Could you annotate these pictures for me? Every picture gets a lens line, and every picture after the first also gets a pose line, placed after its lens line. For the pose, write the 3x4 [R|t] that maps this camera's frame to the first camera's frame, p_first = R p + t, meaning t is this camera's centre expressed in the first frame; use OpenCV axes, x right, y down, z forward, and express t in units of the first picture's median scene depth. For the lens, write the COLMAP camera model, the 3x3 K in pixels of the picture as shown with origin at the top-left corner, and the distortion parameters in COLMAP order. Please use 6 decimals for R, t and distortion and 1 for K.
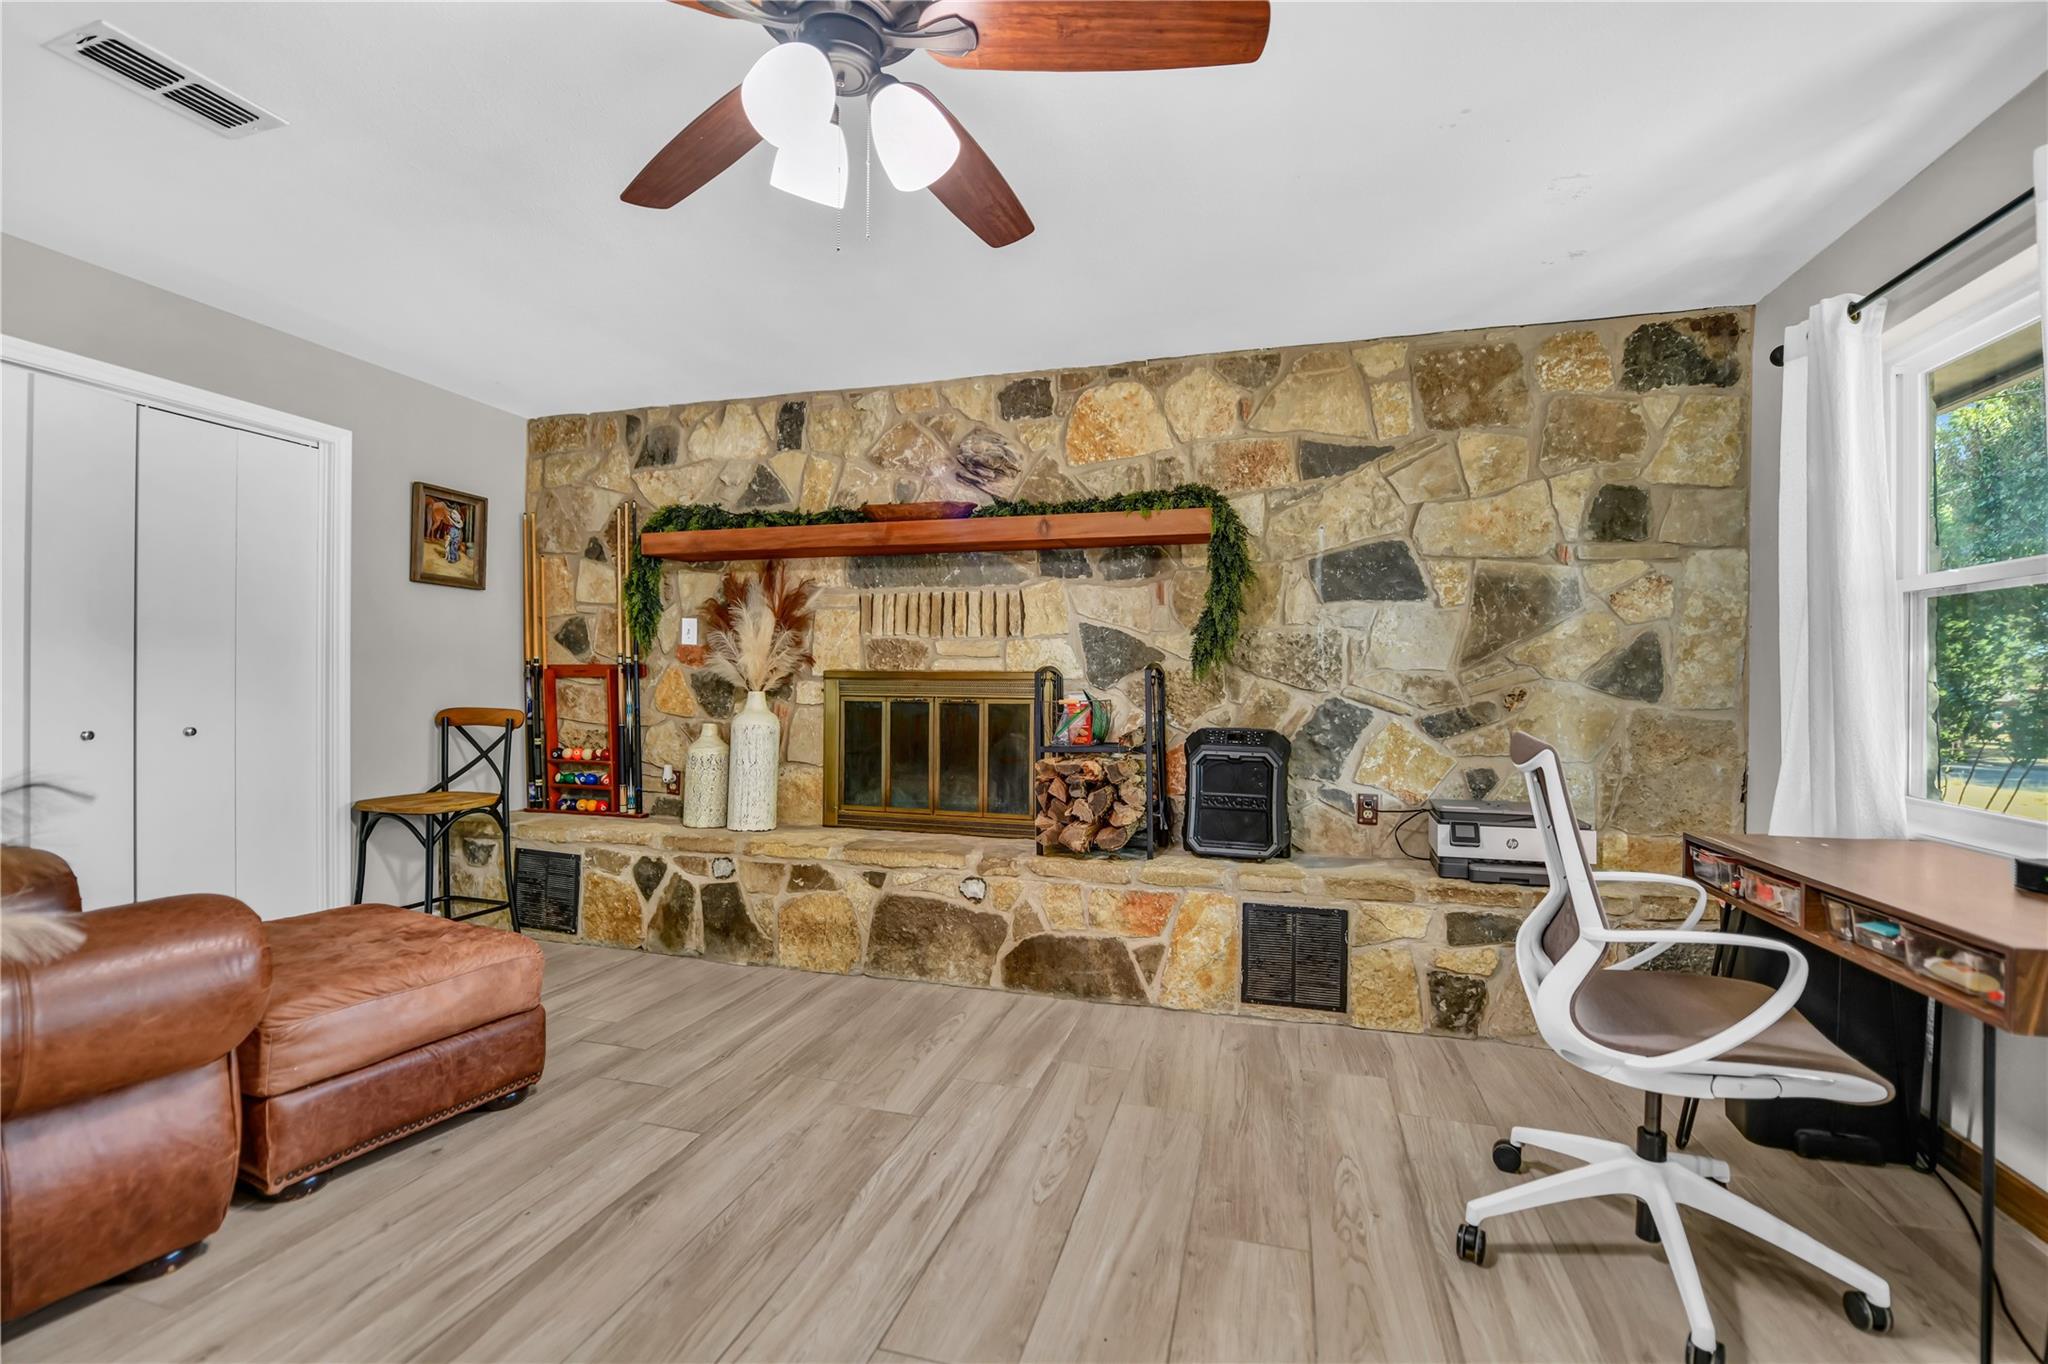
lens RADIAL K [[889.7, 0, 1022.2], [0, 889.7, 687.3], [0, 0, 1]] dist [-0.015424, -0.000486]
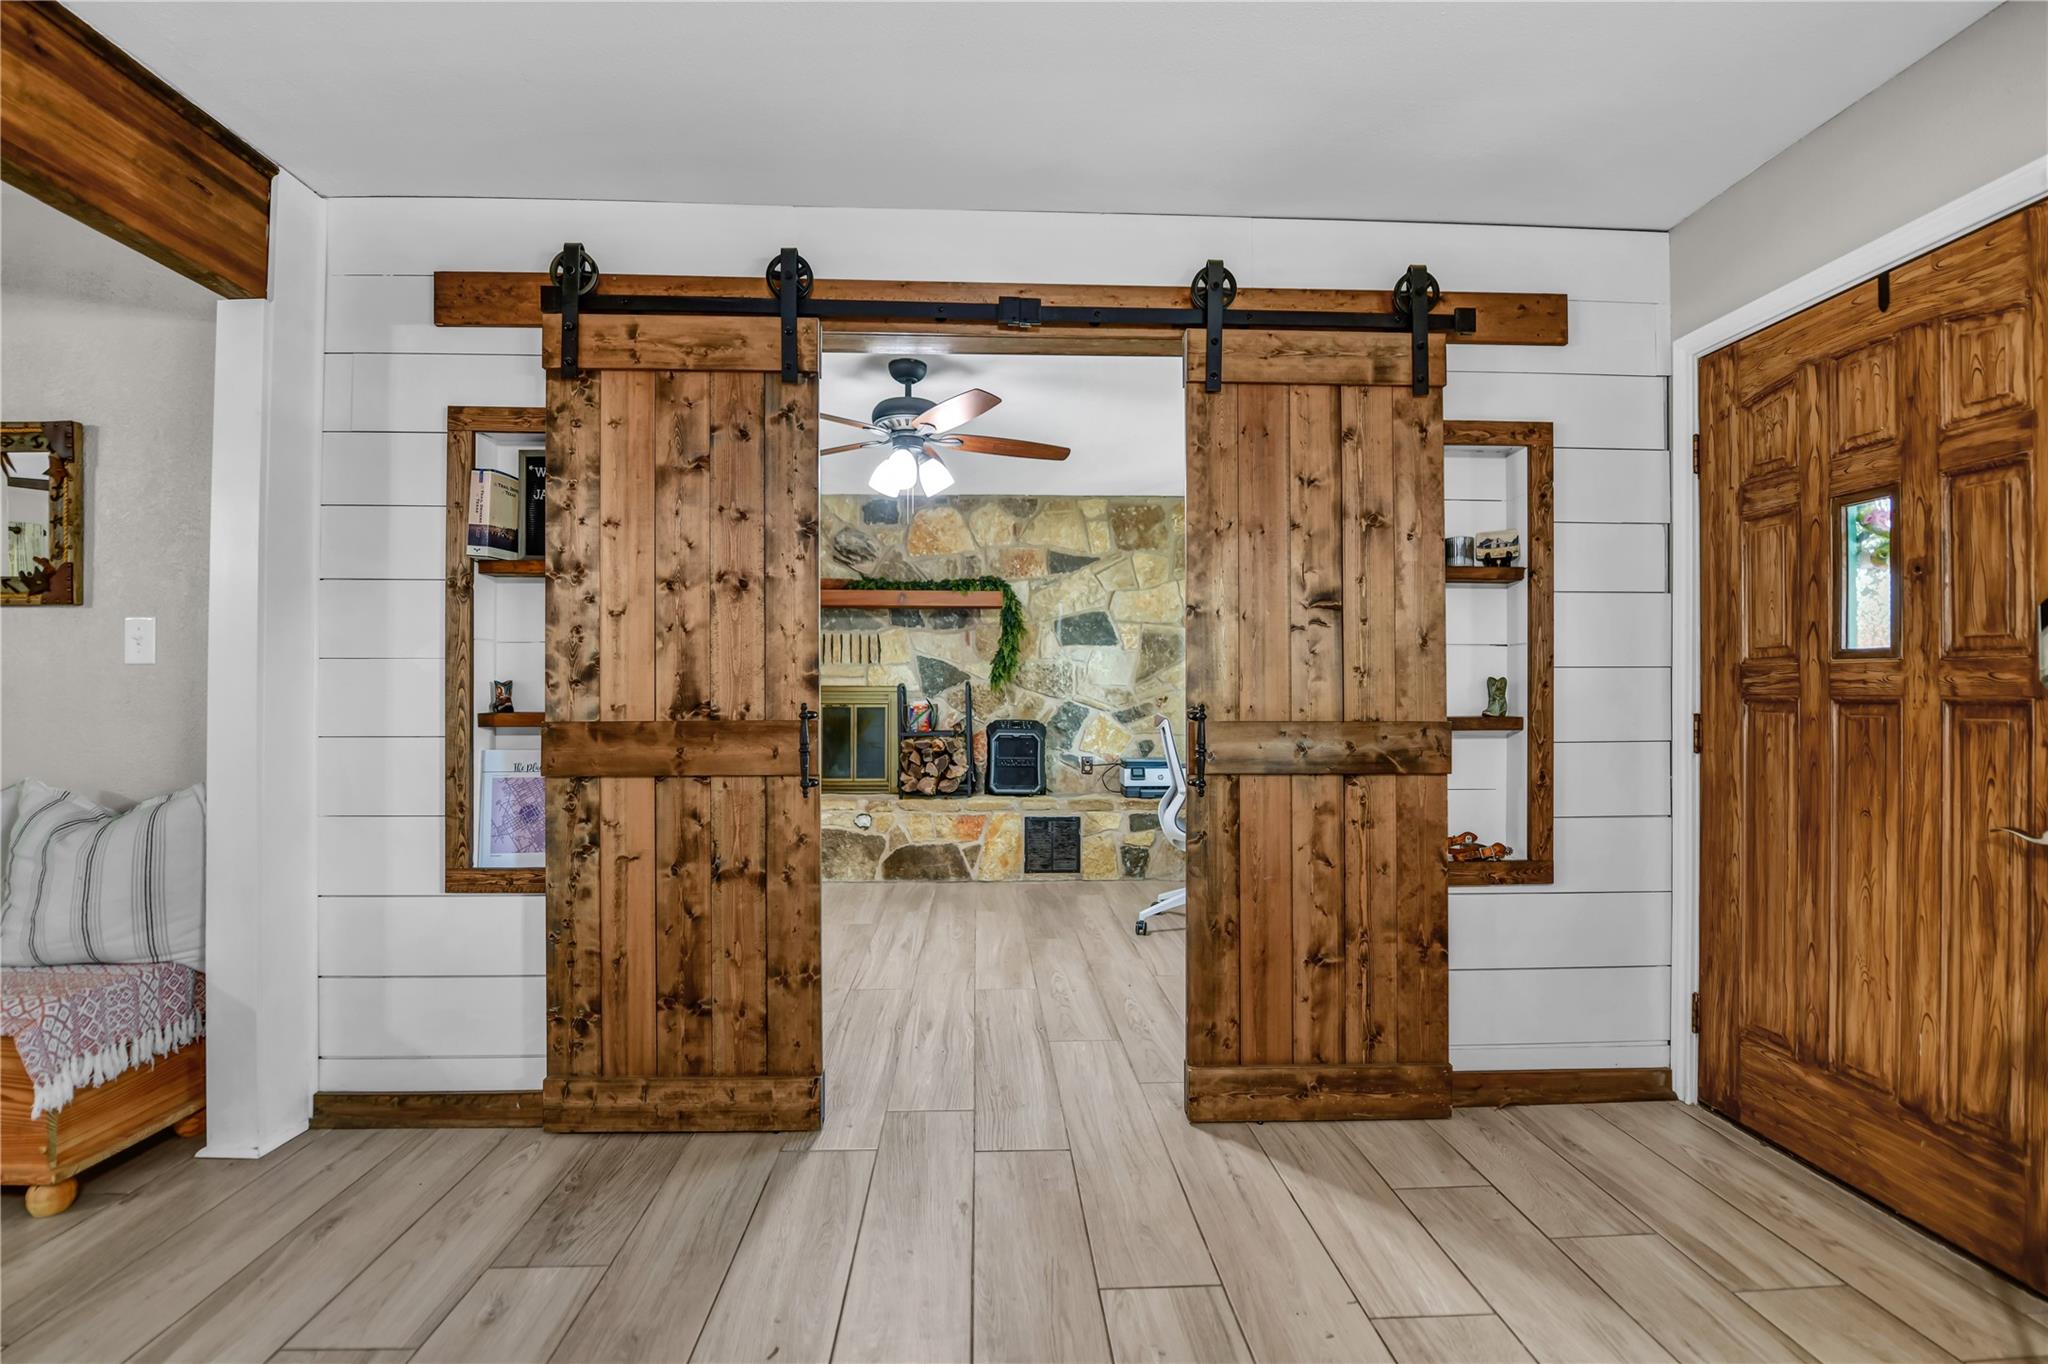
lens RADIAL K [[889.7, 0, 1022.2], [0, 889.7, 687.3], [0, 0, 1]] dist [-0.015424, -0.000486]
pose [[0.945823, -0.003412, 0.324664, -0.300325], [0.007046, 0.999925, -0.010019, 0.001157], [-0.324606, 0.011764, 0.945776, -0.616963]]
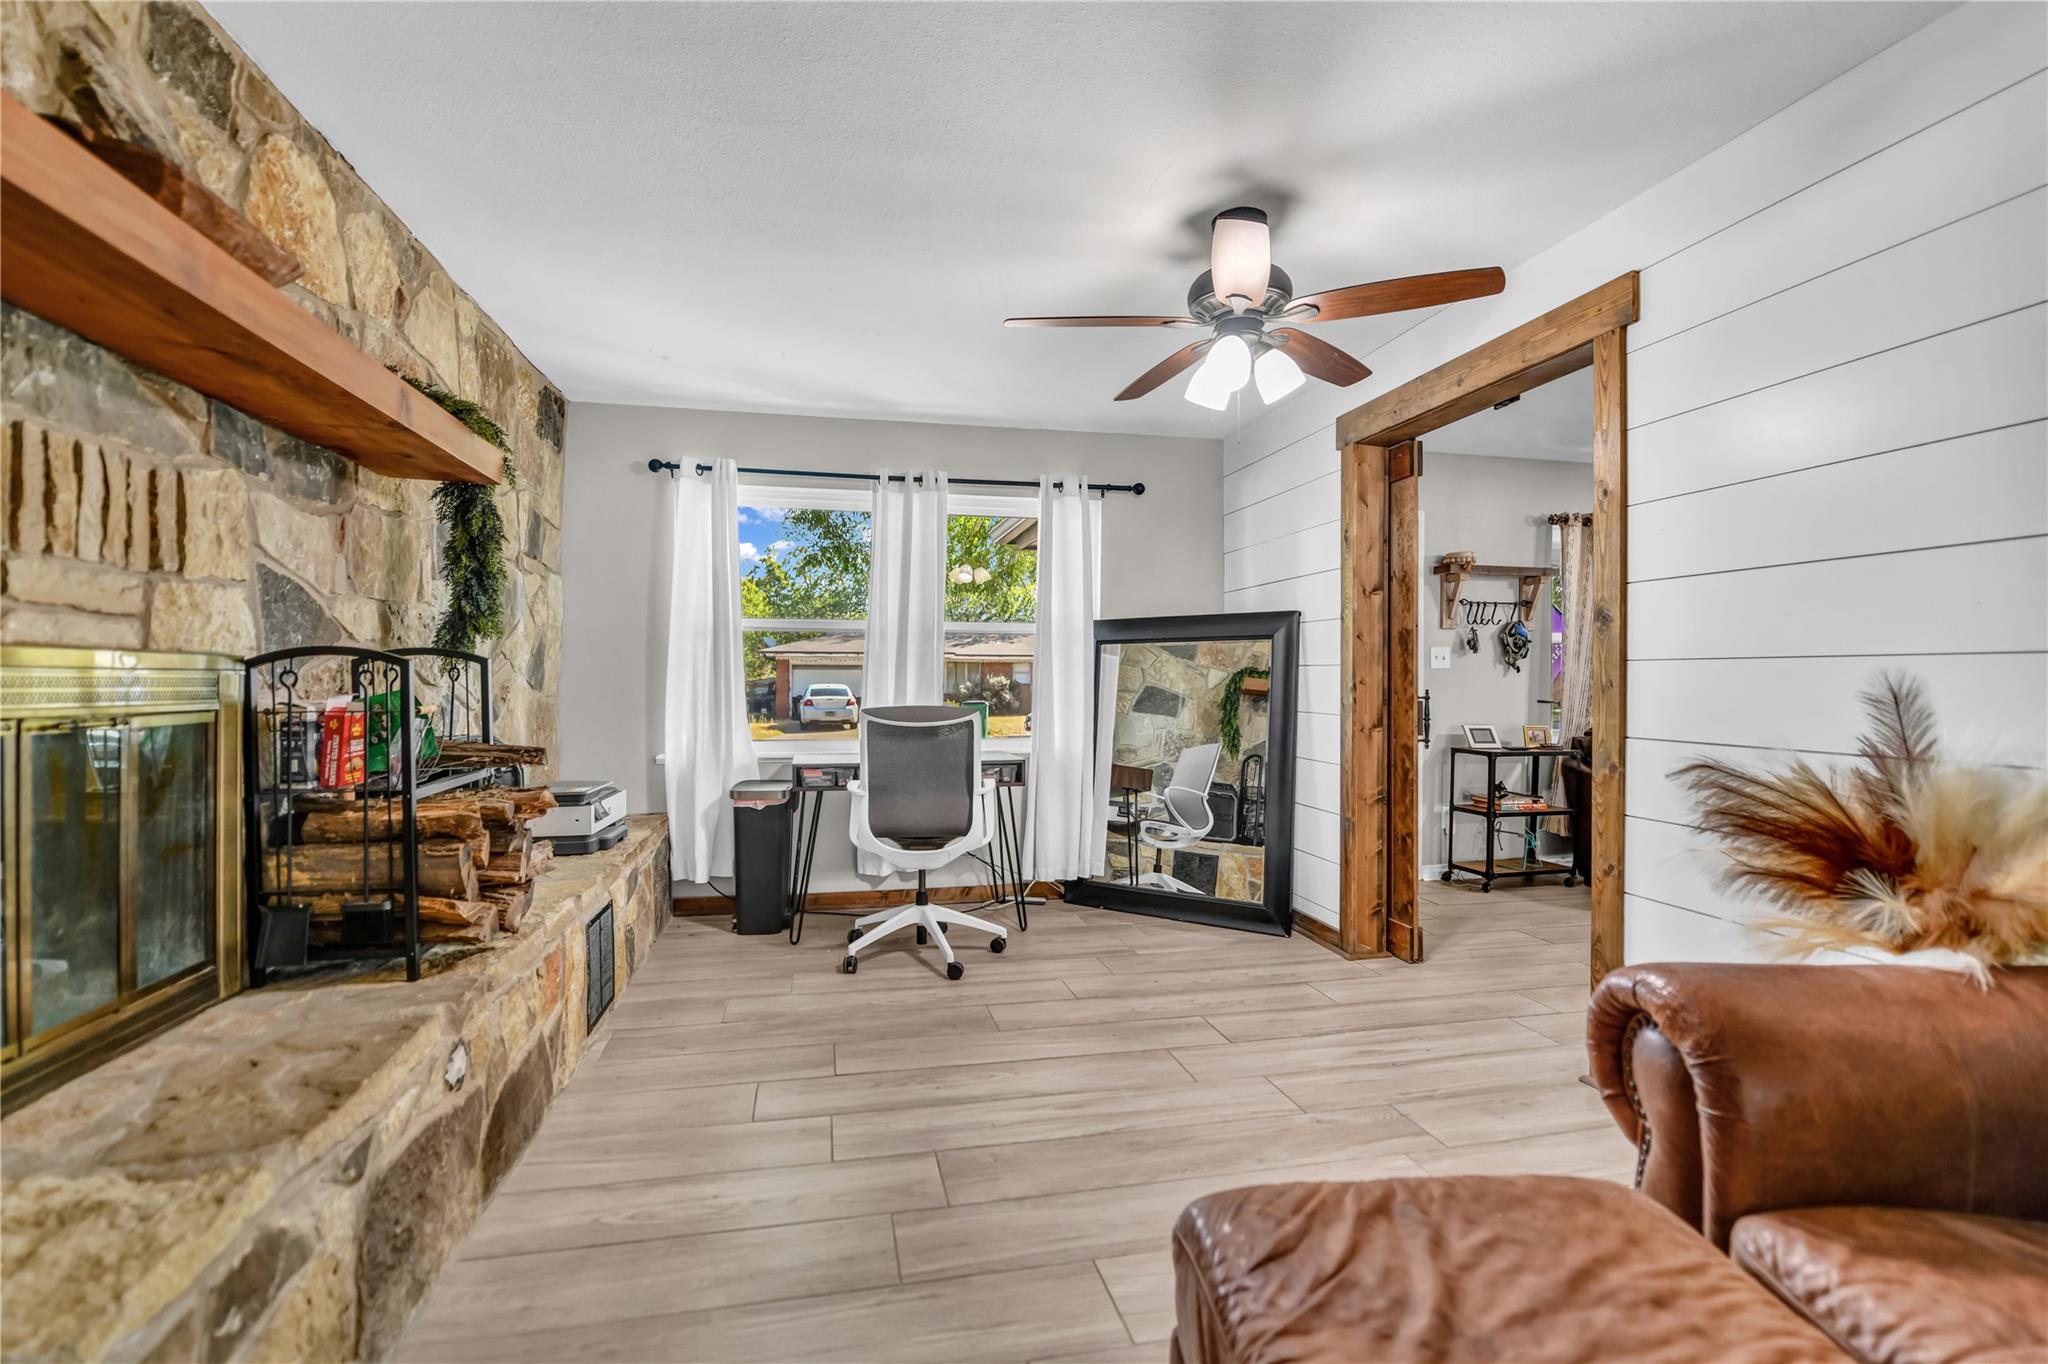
lens RADIAL K [[889.7, 0, 1022.2], [0, 889.7, 687.3], [0, 0, 1]] dist [-0.015424, -0.000486]
pose [[-0.463179, -0.013373, 0.886164, -0.666015], [-0.003982, 0.999907, 0.013008, -0.007883], [-0.886256, 0.002496, -0.463189, 0.925047]]
